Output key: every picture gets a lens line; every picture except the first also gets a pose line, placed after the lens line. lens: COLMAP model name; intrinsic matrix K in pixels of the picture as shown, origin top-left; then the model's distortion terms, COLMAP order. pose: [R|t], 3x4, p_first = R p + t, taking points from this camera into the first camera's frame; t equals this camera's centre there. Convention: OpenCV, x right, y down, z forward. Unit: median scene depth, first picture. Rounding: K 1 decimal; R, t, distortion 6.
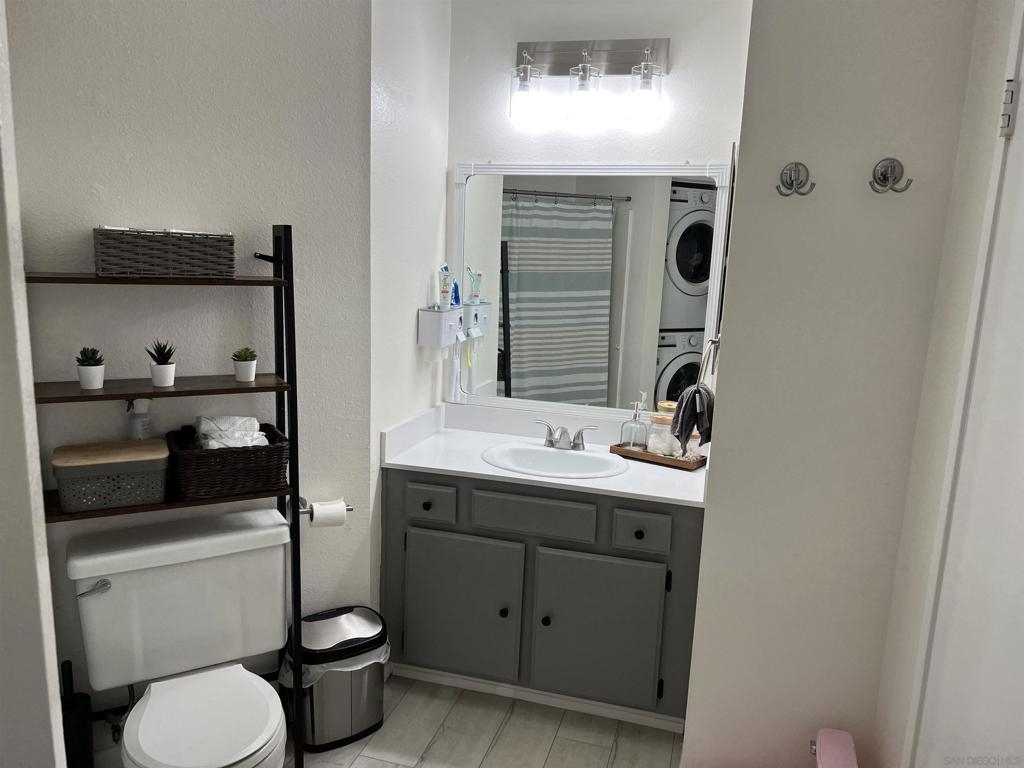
lens RADIAL K [[757.3, 0, 512.0], [0, 757.3, 384.0], [0, 0, 1]] dist [0.048570, -0.086606]
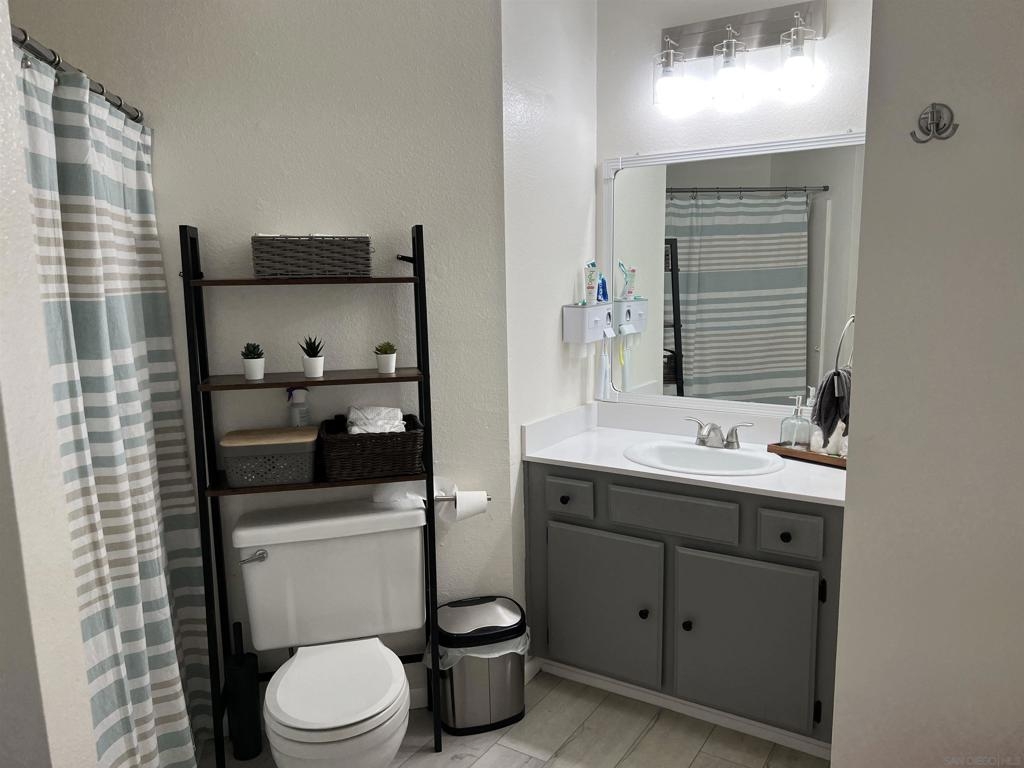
lens RADIAL K [[757.3, 0, 512.0], [0, 757.3, 384.0], [0, 0, 1]] dist [0.048570, -0.086606]
pose [[0.955654, -0.012112, -0.294242, 0.120897], [0.003732, 0.999572, -0.029023, 0.038987], [0.294468, 0.026638, 0.955290, 0.026235]]
